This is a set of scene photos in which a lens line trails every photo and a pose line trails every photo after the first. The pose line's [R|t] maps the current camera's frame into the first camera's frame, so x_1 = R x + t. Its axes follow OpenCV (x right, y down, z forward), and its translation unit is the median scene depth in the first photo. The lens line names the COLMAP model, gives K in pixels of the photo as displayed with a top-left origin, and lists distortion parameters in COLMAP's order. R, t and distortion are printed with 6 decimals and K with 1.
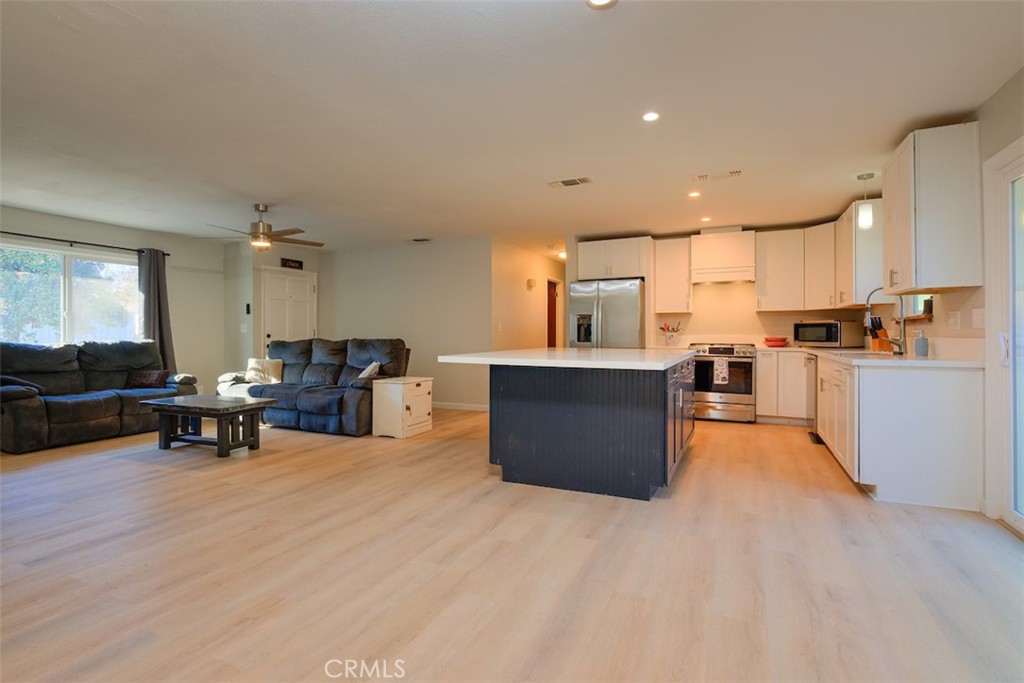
lens RADIAL K [[486.5, 0, 516.3], [0, 486.5, 332.1], [0, 0, 1]] dist [0.000456, 0.000072]
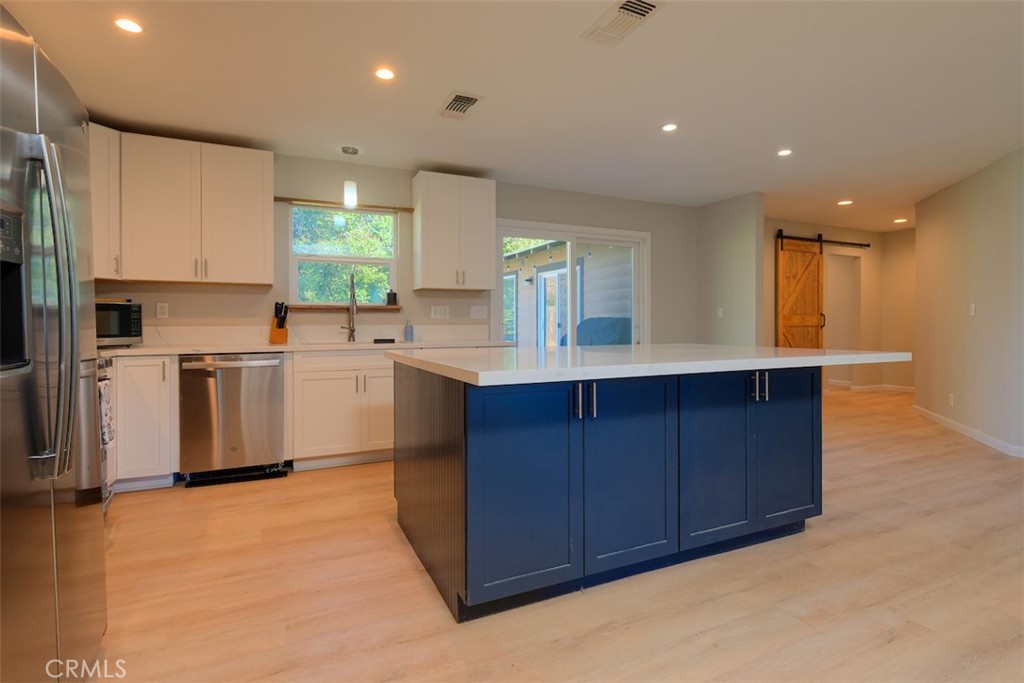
lens RADIAL K [[515.2, 0, 537.0], [0, 515.2, 322.9], [0, 0, 1]] dist [-0.001174, -0.000090]
pose [[-0.782631, 0.001679, 0.622483, -0.119009], [0.001840, 0.999998, -0.000384, 0.004406], [-0.622483, 0.000845, -0.782633, 1.120785]]
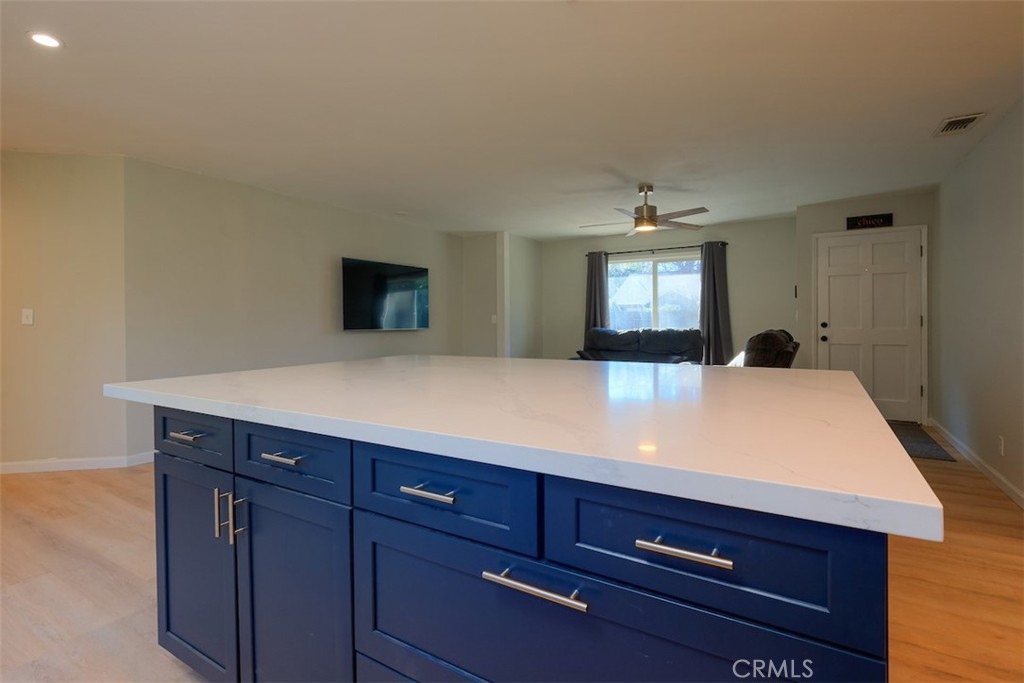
lens RADIAL K [[491.0, 0, 501.0], [0, 491.0, 323.3], [0, 0, 1]] dist [-0.000122, -0.000156]
pose [[-0.130569, 0.006911, -0.991415, 0.400377], [0.008450, 0.999947, 0.005857, -0.004995], [0.991403, -0.007613, -0.130621, 0.755830]]
